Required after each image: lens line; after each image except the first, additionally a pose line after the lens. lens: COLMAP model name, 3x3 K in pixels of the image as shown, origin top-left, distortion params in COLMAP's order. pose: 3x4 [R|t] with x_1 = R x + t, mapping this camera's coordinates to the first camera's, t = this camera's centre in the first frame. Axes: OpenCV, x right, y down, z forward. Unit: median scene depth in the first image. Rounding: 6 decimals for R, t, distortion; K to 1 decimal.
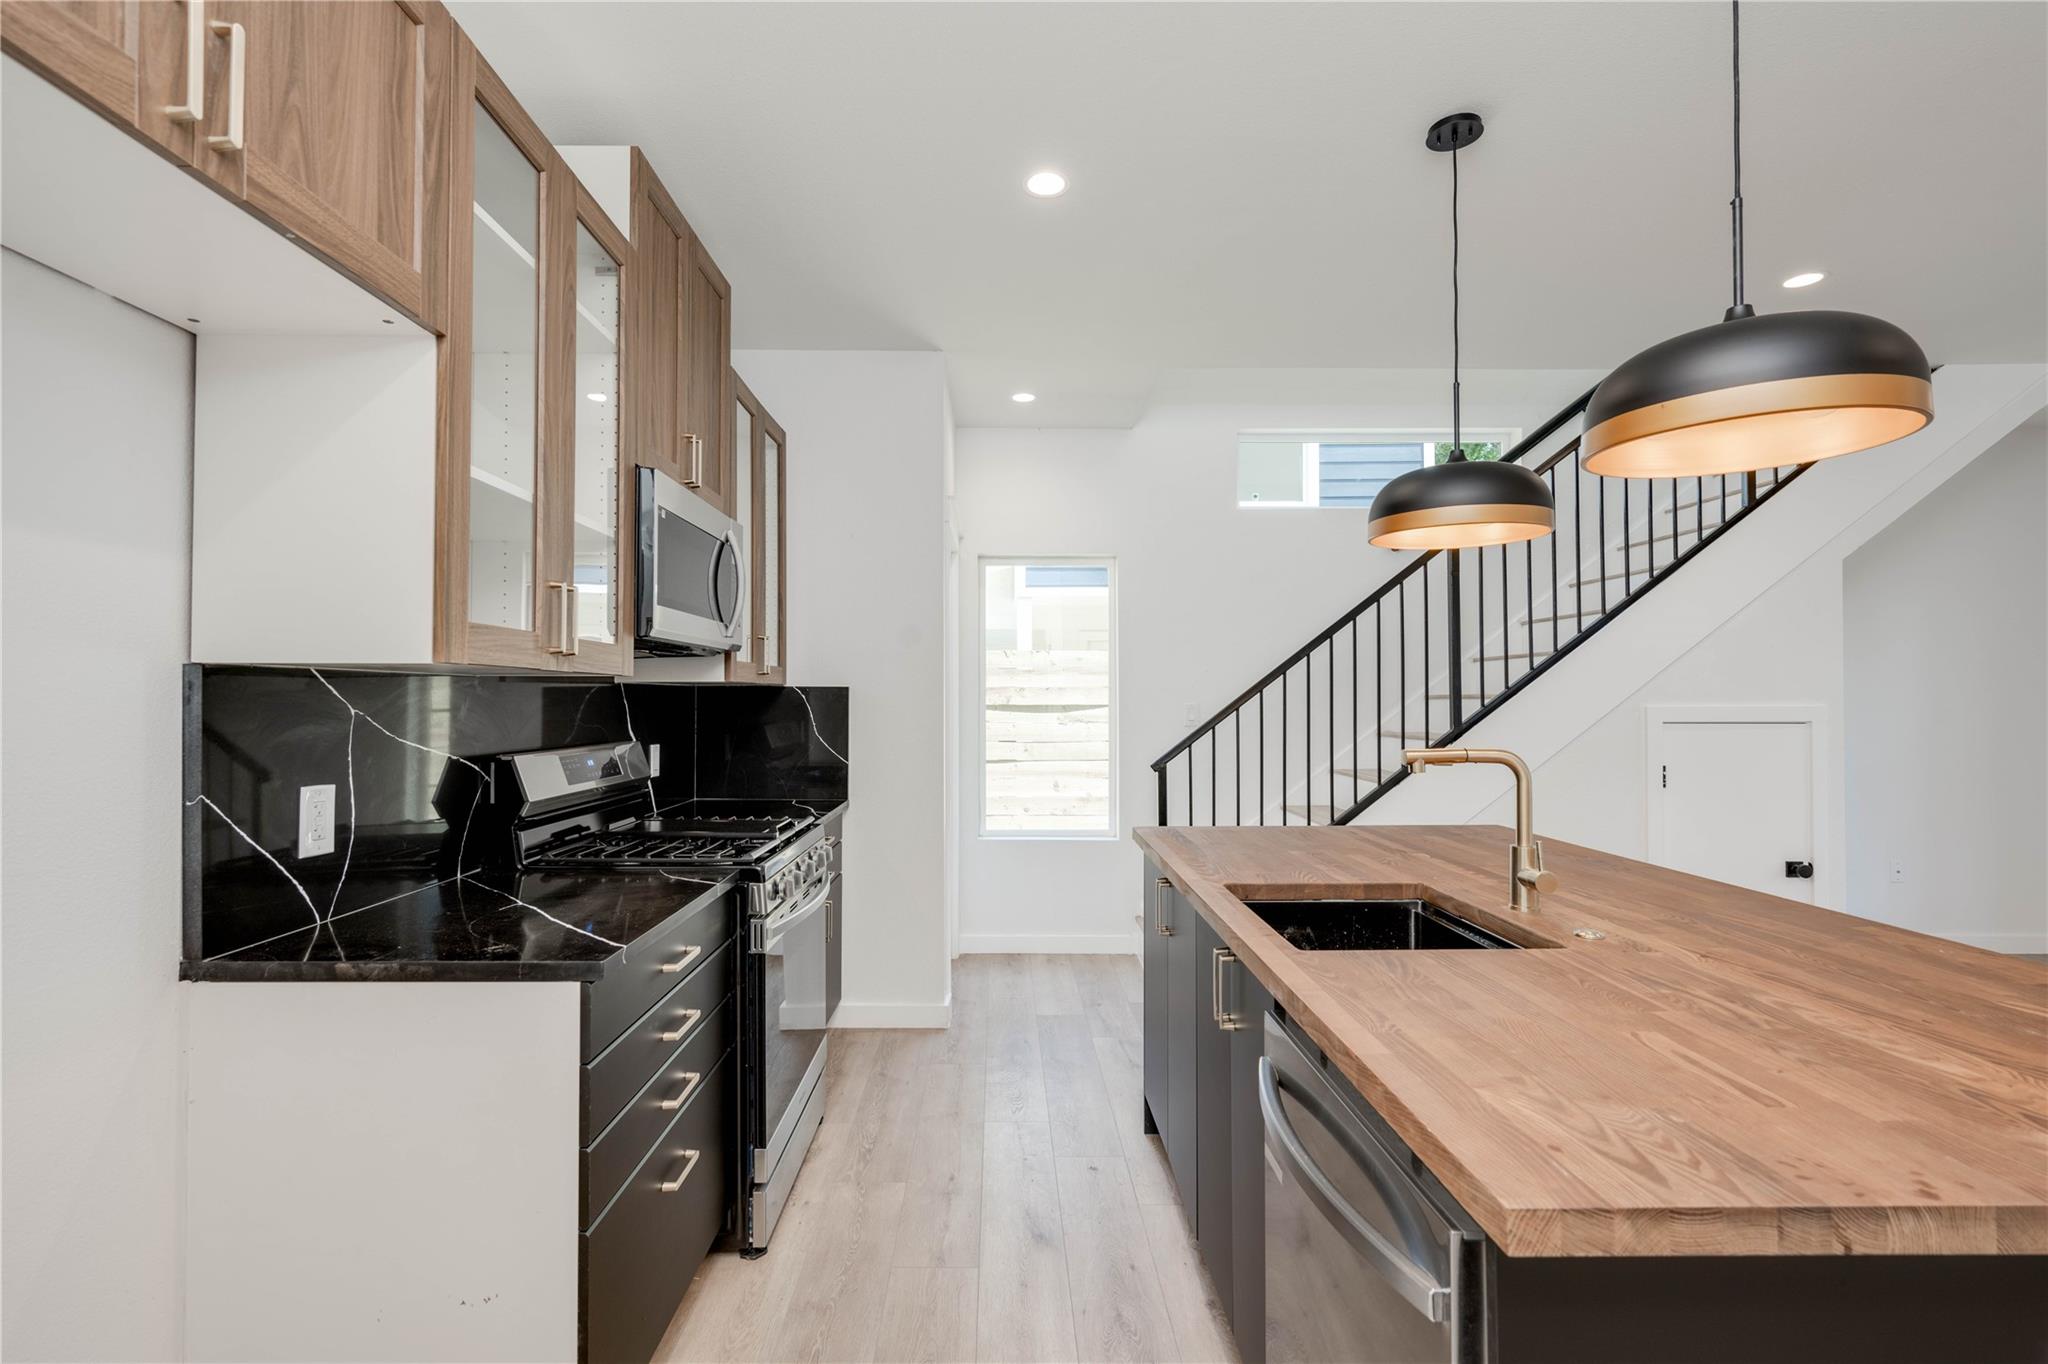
lens RADIAL K [[939.6, 0, 1024.0], [0, 939.6, 682.0], [0, 0, 1]] dist [-0.001488, 0.000149]
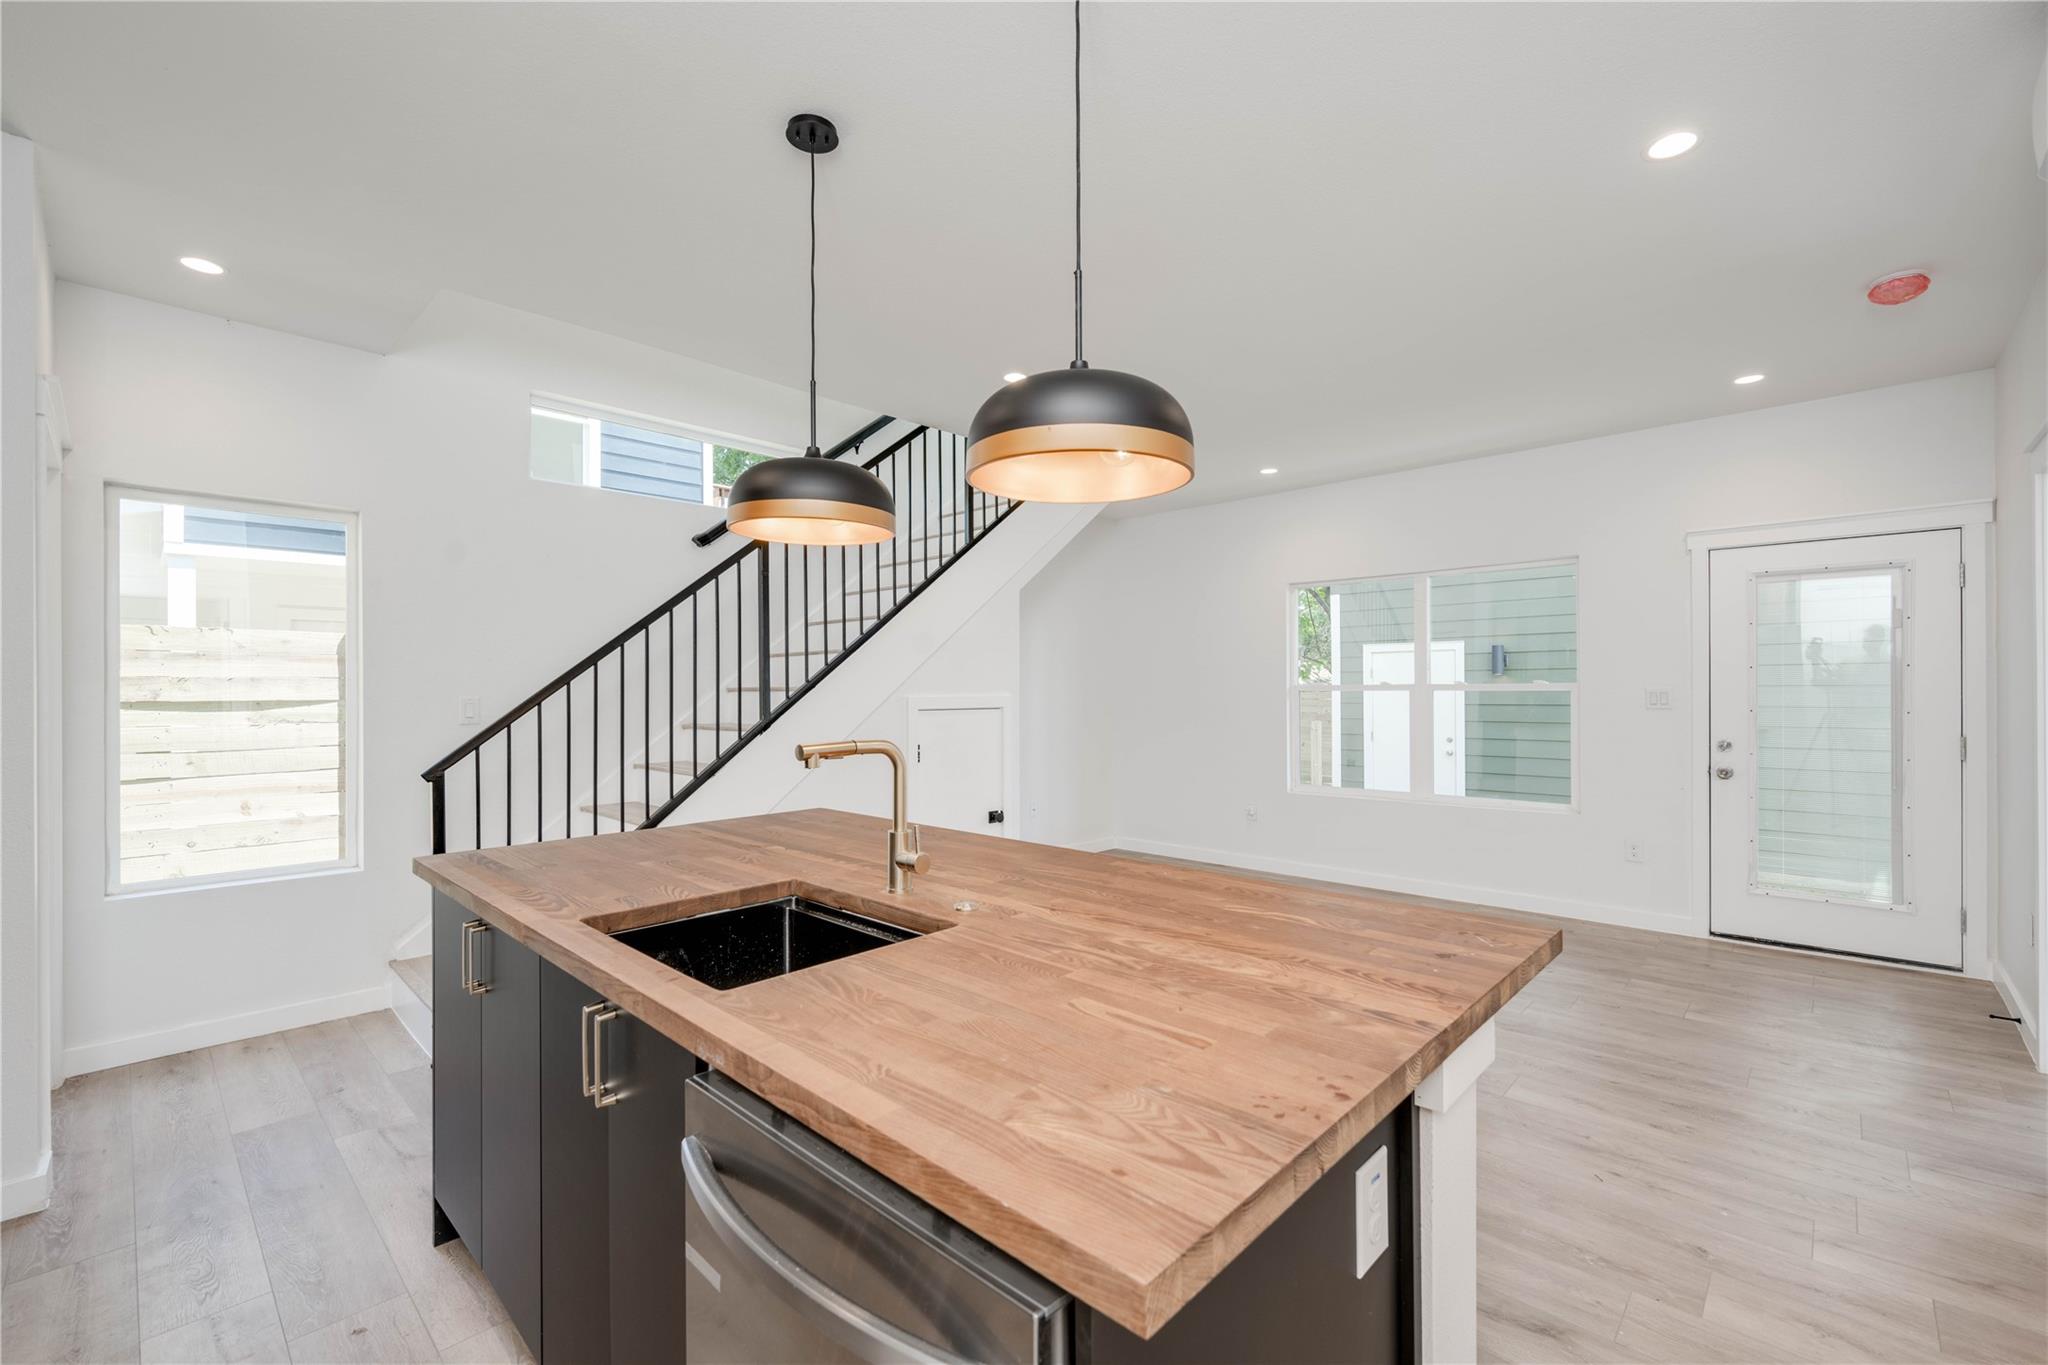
lens RADIAL K [[854.9, 0, 1027.2], [0, 854.9, 687.7], [0, 0, 1]] dist [-0.003280, -0.000169]
pose [[0.700049, 0.000174, 0.714095, -0.044323], [-0.009622, 0.999911, 0.009189, 0.004023], [-0.714030, -0.013304, 0.699989, 0.206488]]
